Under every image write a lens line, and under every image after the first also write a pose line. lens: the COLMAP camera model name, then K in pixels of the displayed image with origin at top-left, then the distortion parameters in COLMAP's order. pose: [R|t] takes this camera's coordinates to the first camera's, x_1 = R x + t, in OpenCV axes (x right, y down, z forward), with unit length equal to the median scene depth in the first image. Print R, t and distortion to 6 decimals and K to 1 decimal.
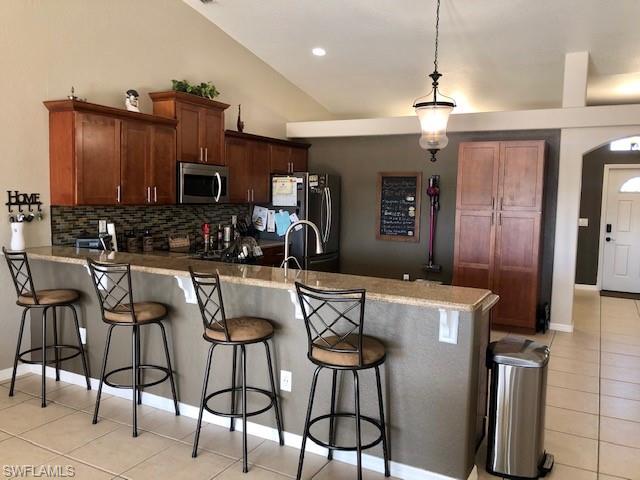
lens RADIAL K [[517.5, 0, 320.0], [0, 517.5, 240.0], [0, 0, 1]] dist [0.041231, -0.007140]
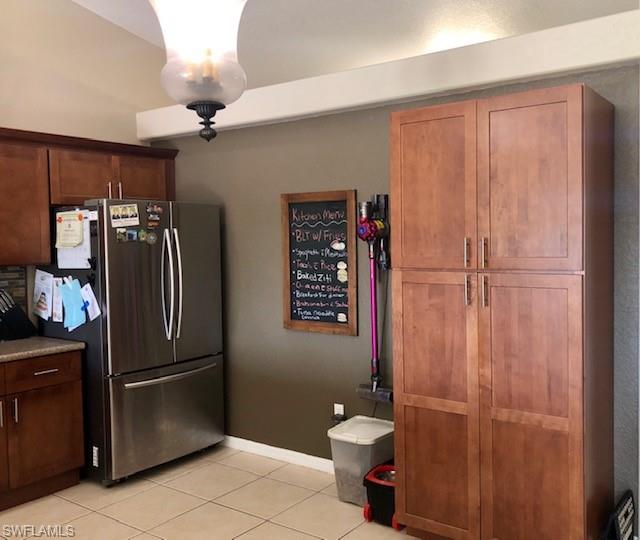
lens RADIAL K [[609.3, 0, 354.3], [0, 609.3, 267.9], [0, 0, 1]] dist [0.002526, -0.016634]
pose [[0.993632, -0.029521, -0.108734, 0.274330], [0.024678, 0.998654, -0.045612, -0.036204], [0.109934, 0.042638, 0.993024, 0.485038]]
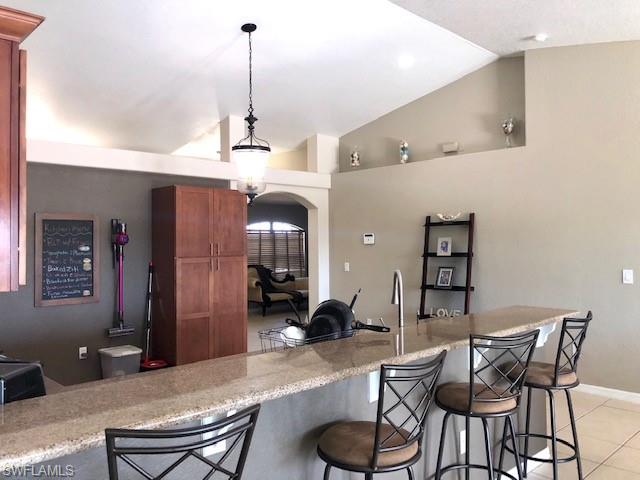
lens RADIAL K [[525.1, 0, 320.0], [0, 525.1, 240.0], [0, 0, 1]] dist [0.006701, -0.005460]
pose [[0.312241, -0.019074, 0.949811, -0.516084], [0.102586, 0.994629, -0.013750, -0.049285], [-0.944448, 0.101730, 0.312521, 0.455241]]
